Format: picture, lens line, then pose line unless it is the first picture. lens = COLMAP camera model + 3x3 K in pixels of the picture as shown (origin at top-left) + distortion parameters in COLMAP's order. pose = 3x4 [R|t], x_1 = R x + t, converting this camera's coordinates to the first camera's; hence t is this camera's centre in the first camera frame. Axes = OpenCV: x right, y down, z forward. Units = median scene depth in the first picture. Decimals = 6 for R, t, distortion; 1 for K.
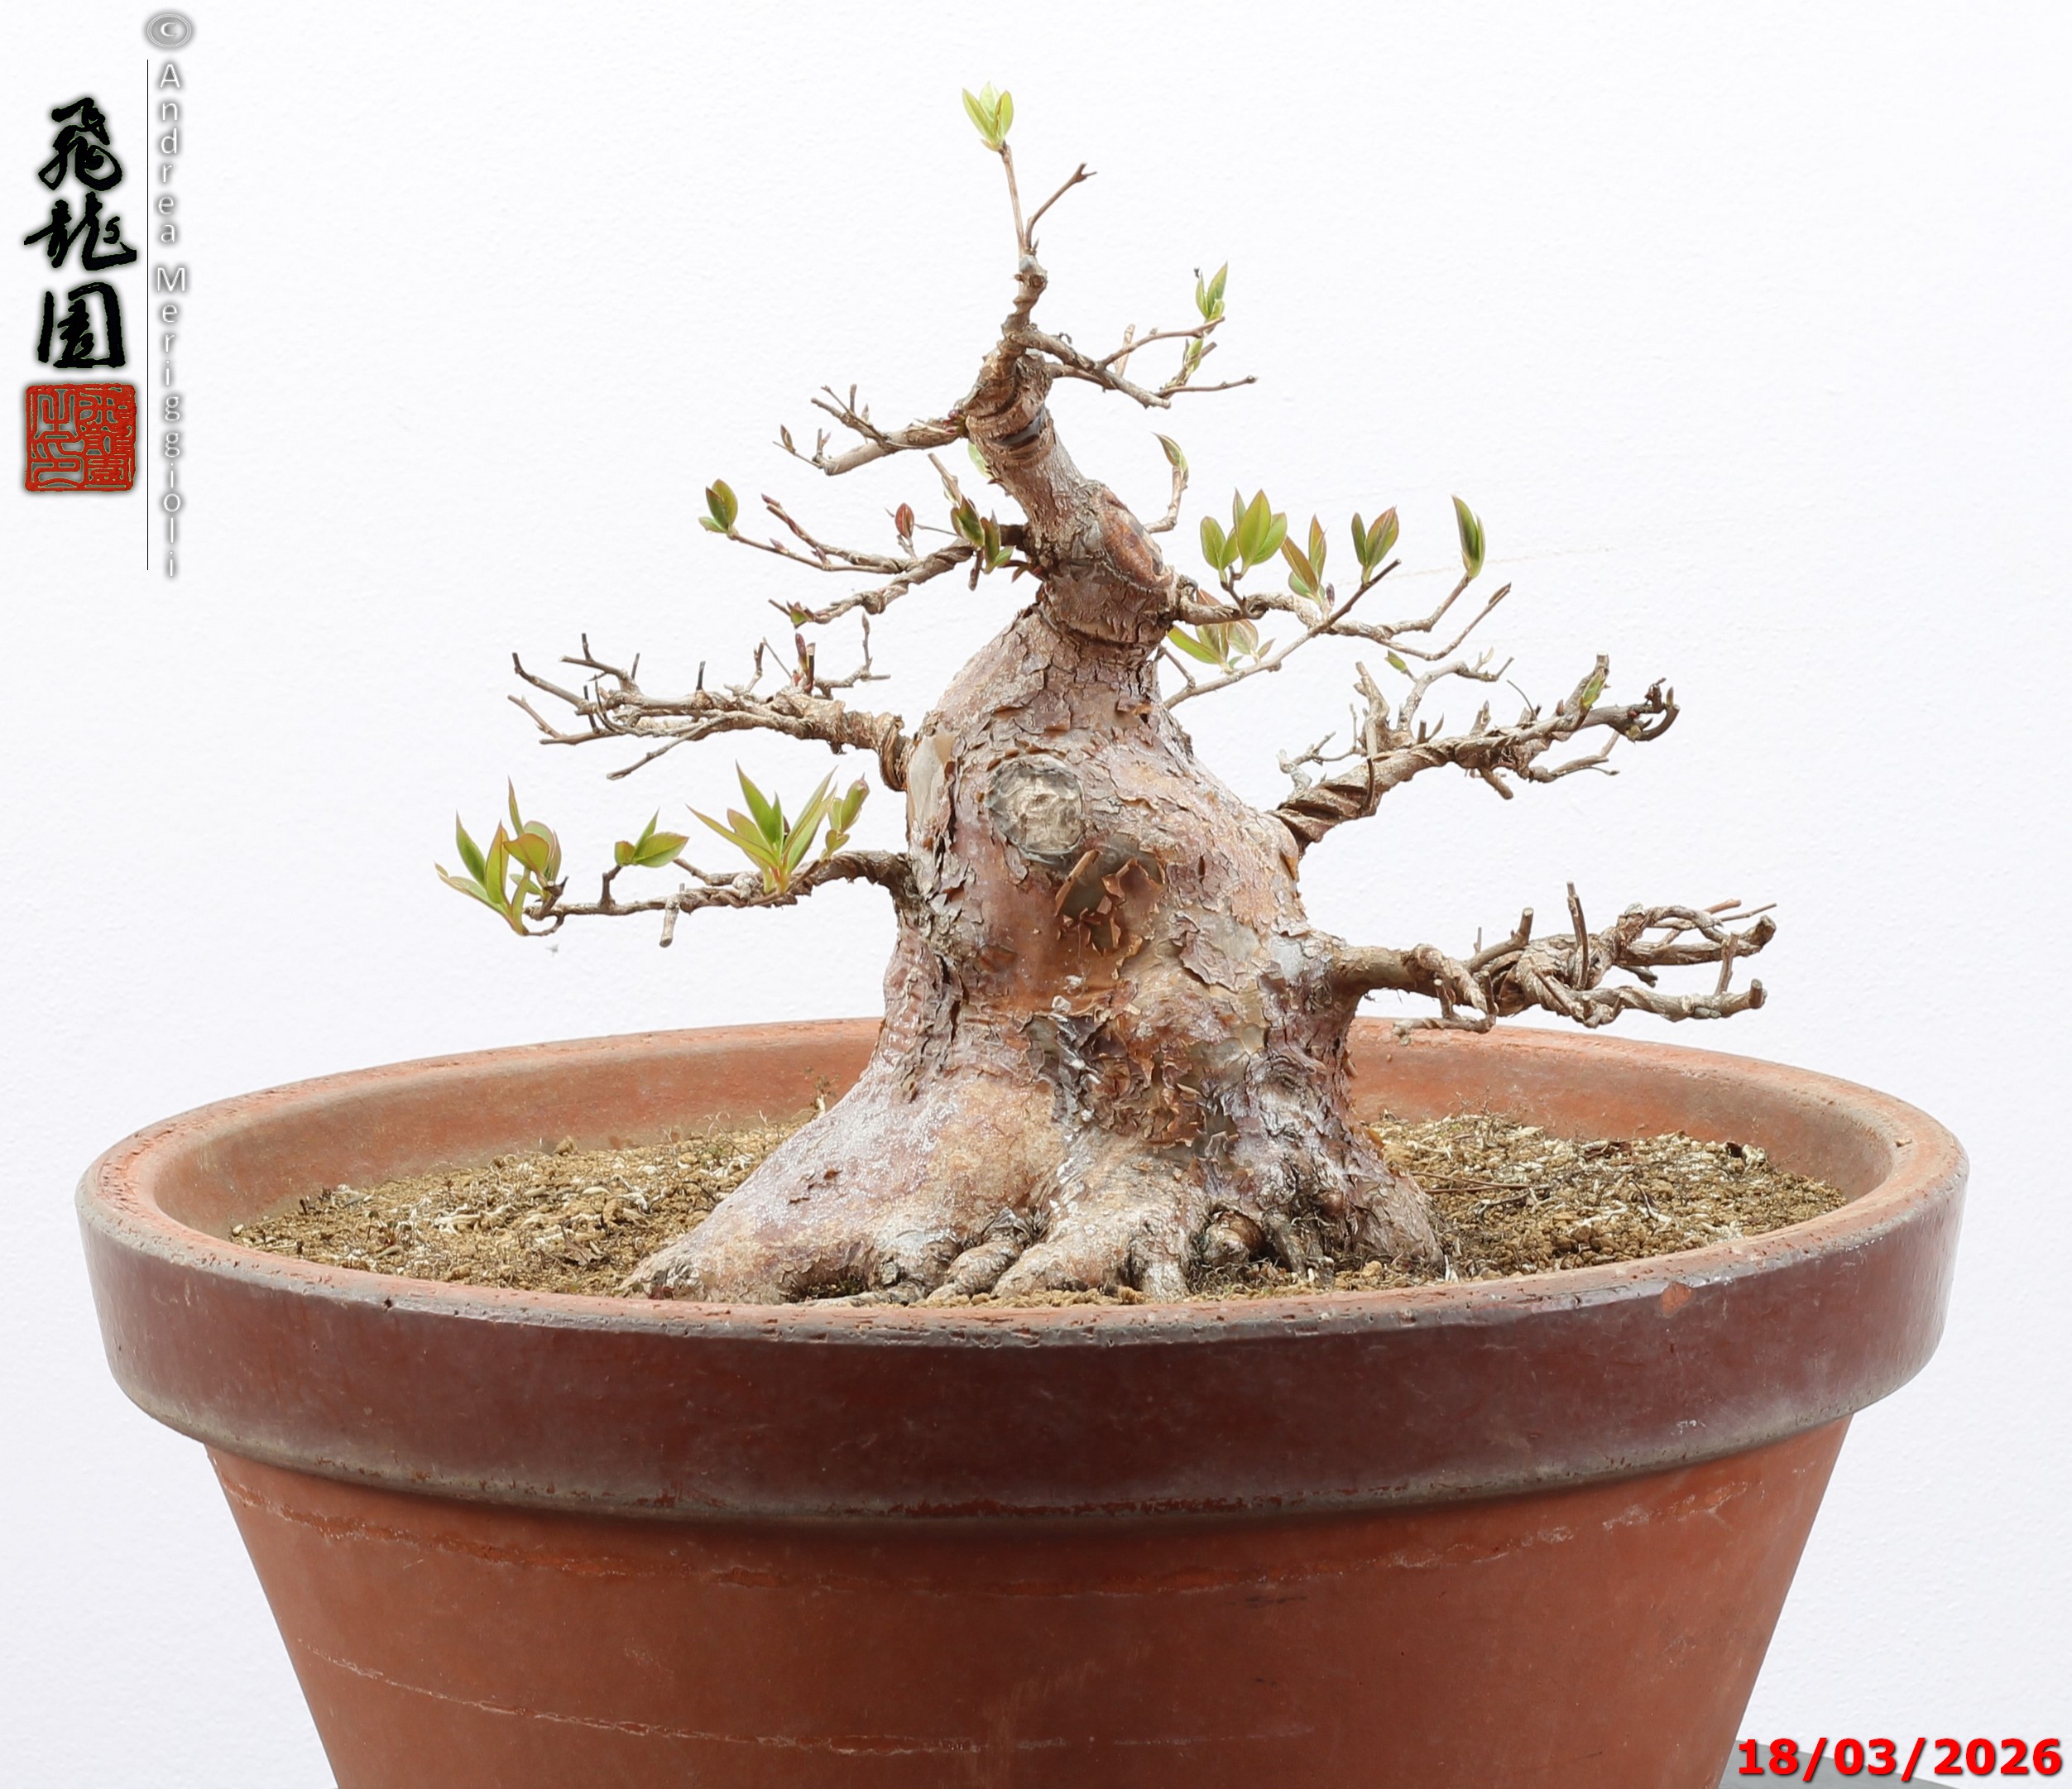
lens RADIAL K [[7677.5, 0, 1036.0], [0, 7677.5, 894.5], [0, 0, 1]] dist [-0.161817, -1.181686]
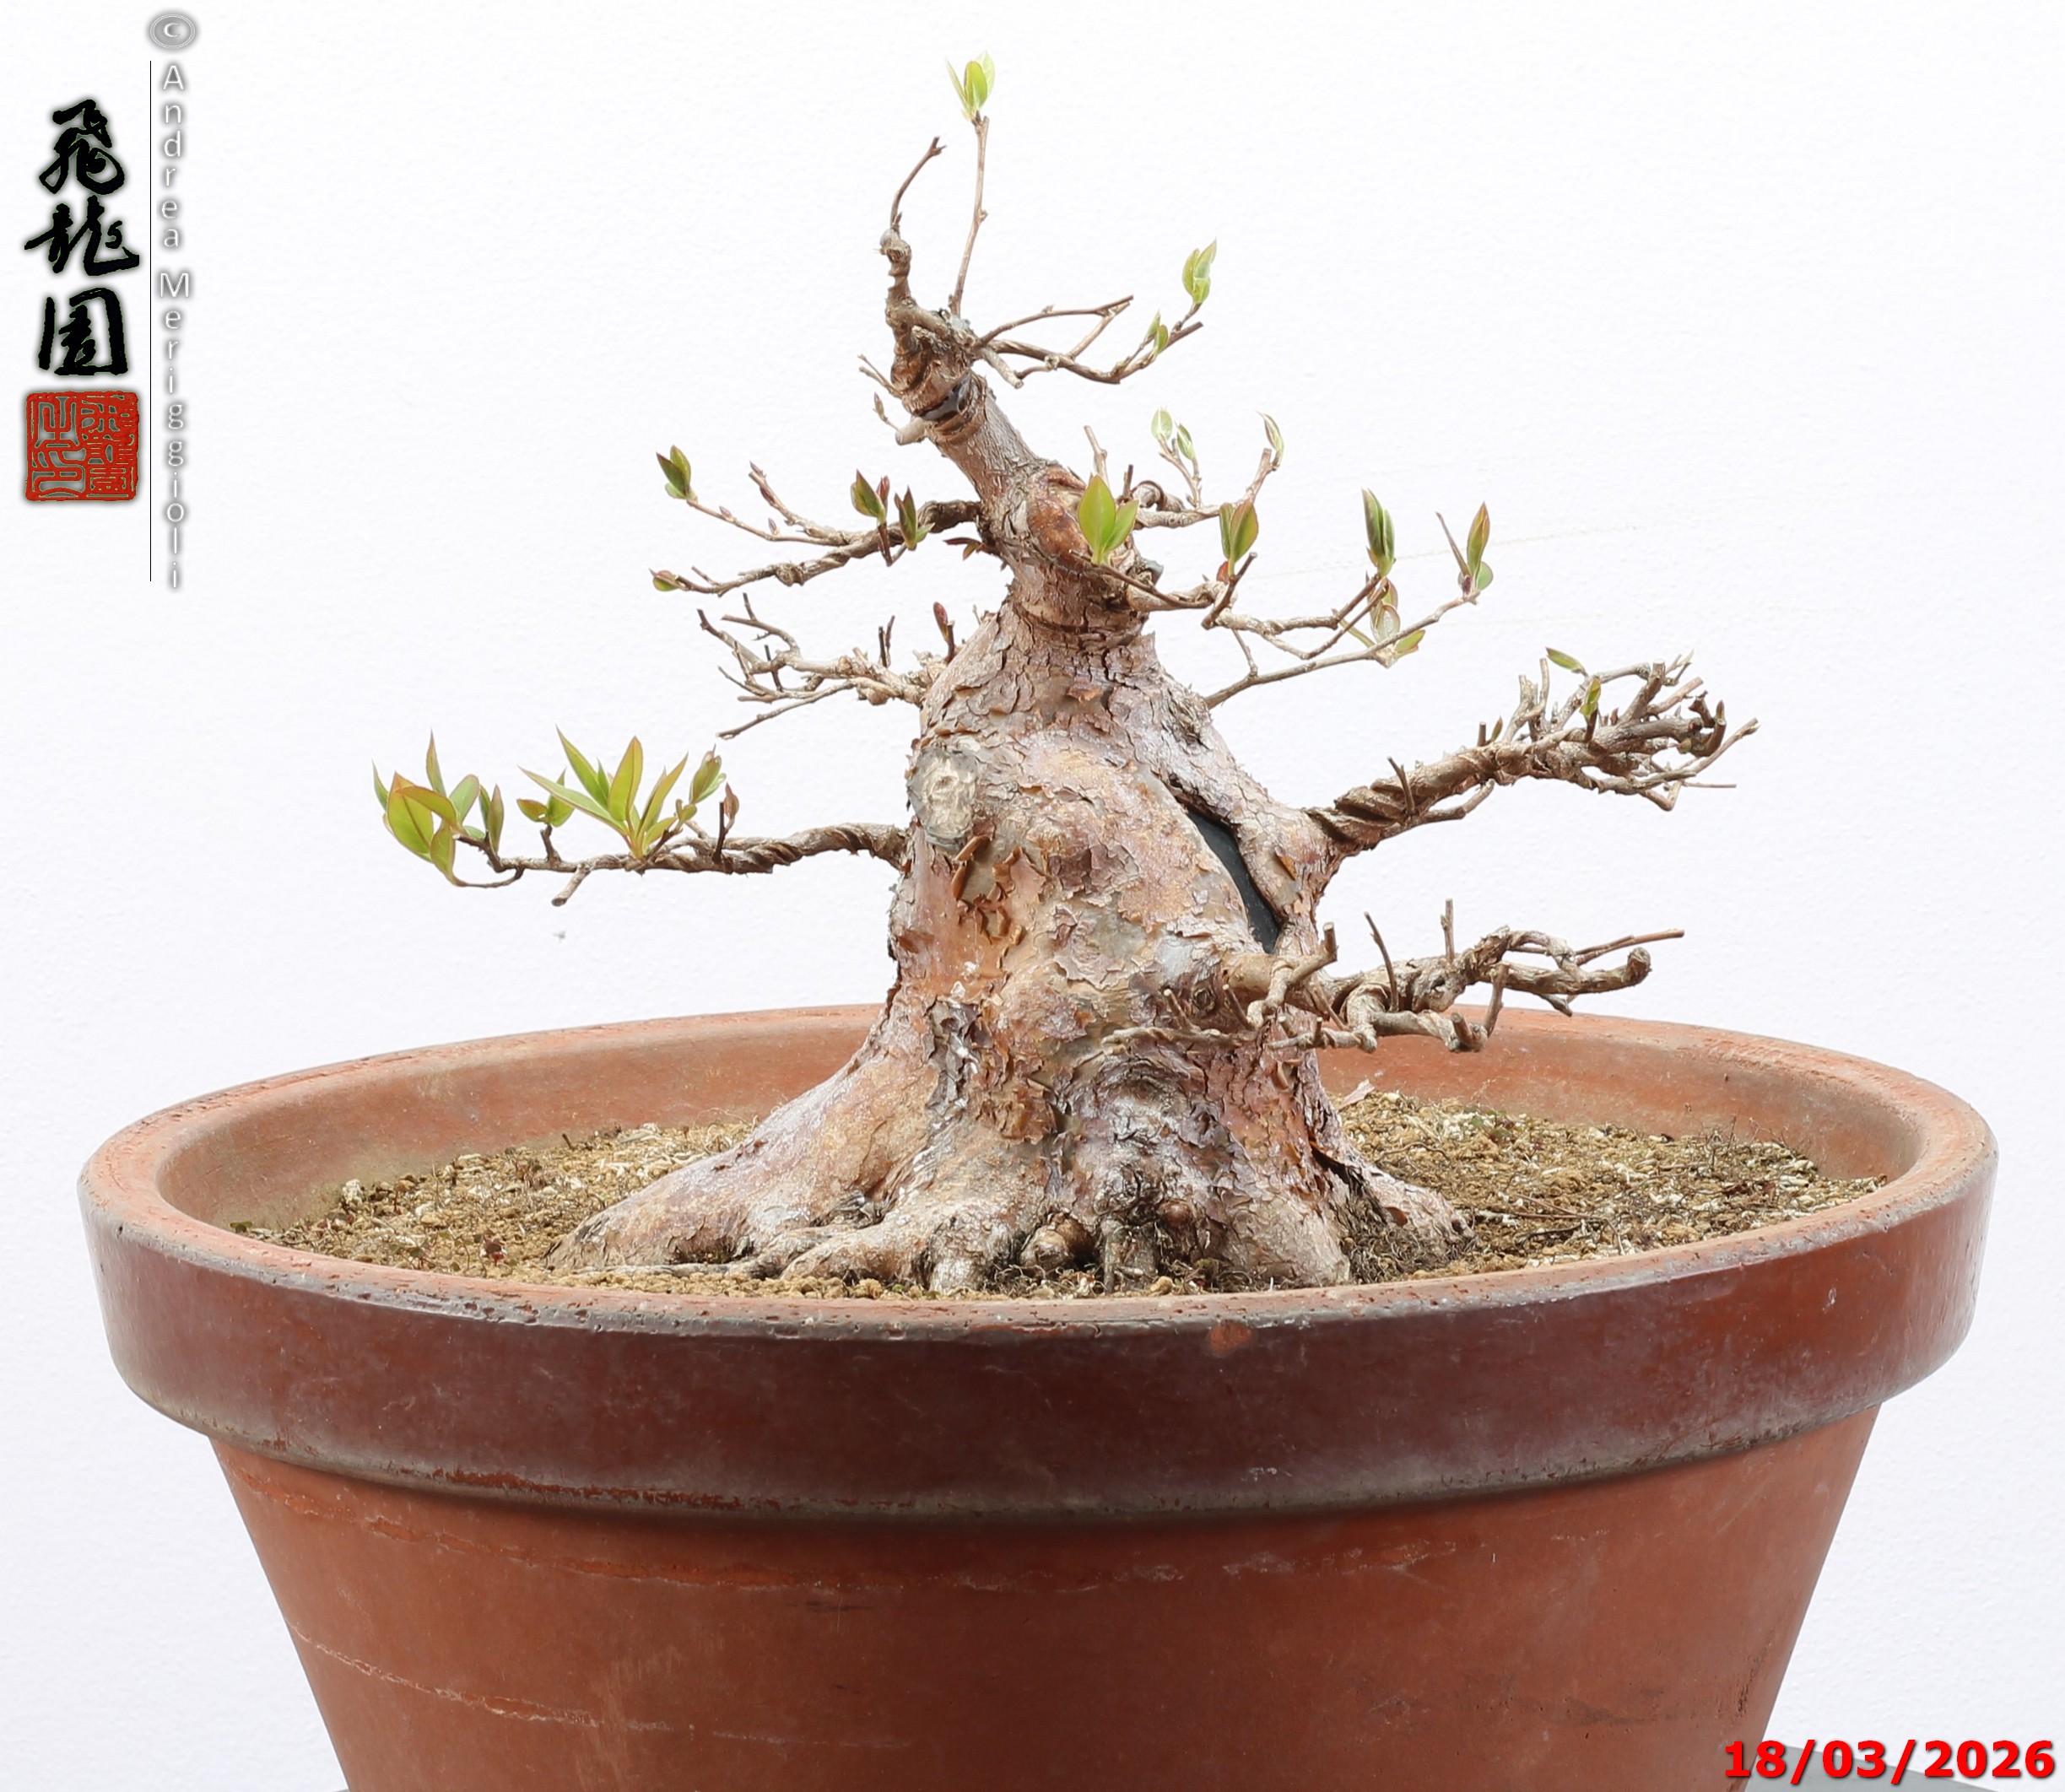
lens RADIAL K [[7800.3, 0, 1032.5], [0, 7800.3, 896.0], [0, 0, 1]] dist [-0.143400, -1.553552]
pose [[0.874454, 0.062599, -0.481053, 0.494691], [-0.056365, 0.998034, 0.027414, -0.025875], [0.481823, 0.003142, 0.876263, 0.129004]]
